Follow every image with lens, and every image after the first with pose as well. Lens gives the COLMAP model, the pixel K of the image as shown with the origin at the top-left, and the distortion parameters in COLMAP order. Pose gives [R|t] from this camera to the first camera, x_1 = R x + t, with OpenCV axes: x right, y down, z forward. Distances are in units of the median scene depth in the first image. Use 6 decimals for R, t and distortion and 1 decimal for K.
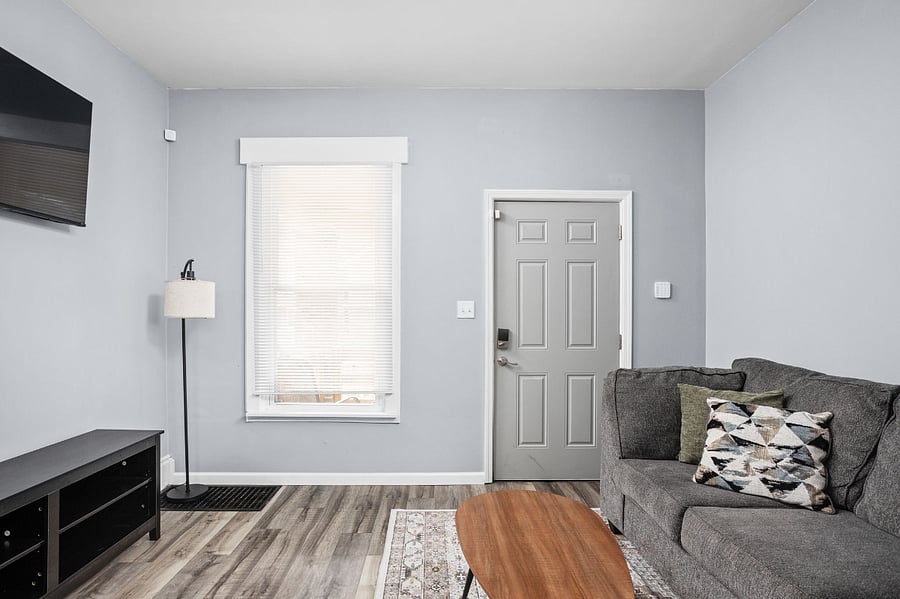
lens RADIAL K [[435.6, 0, 446.9], [0, 435.6, 303.3], [0, 0, 1]] dist [-0.022223, 0.001239]
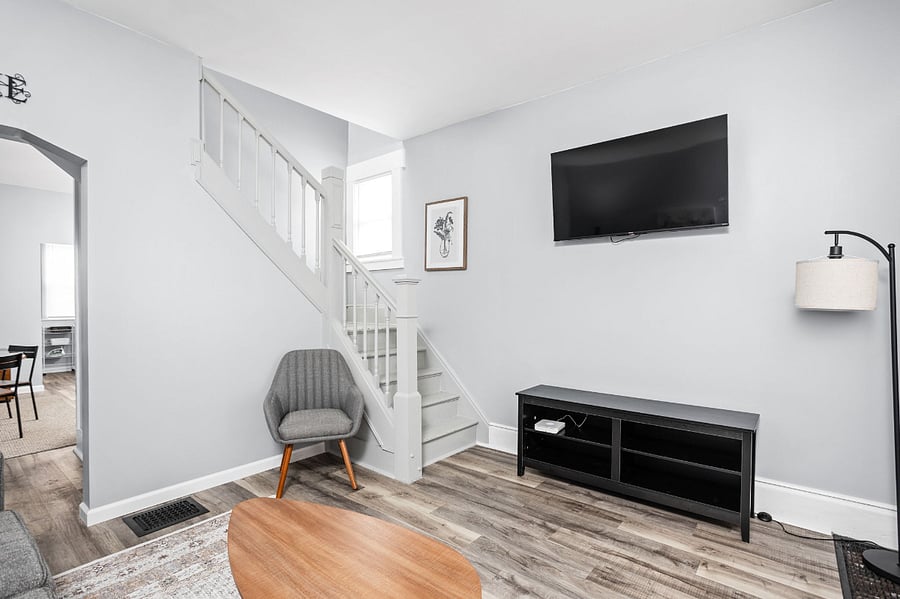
lens RADIAL K [[435.6, 0, 446.9], [0, 435.6, 303.3], [0, 0, 1]] dist [-0.022223, 0.001239]
pose [[-0.649732, 0.001564, -0.760162, 0.641193], [0.011938, 0.999896, -0.008147, 0.030636], [0.760070, -0.014368, -0.649683, 1.517954]]
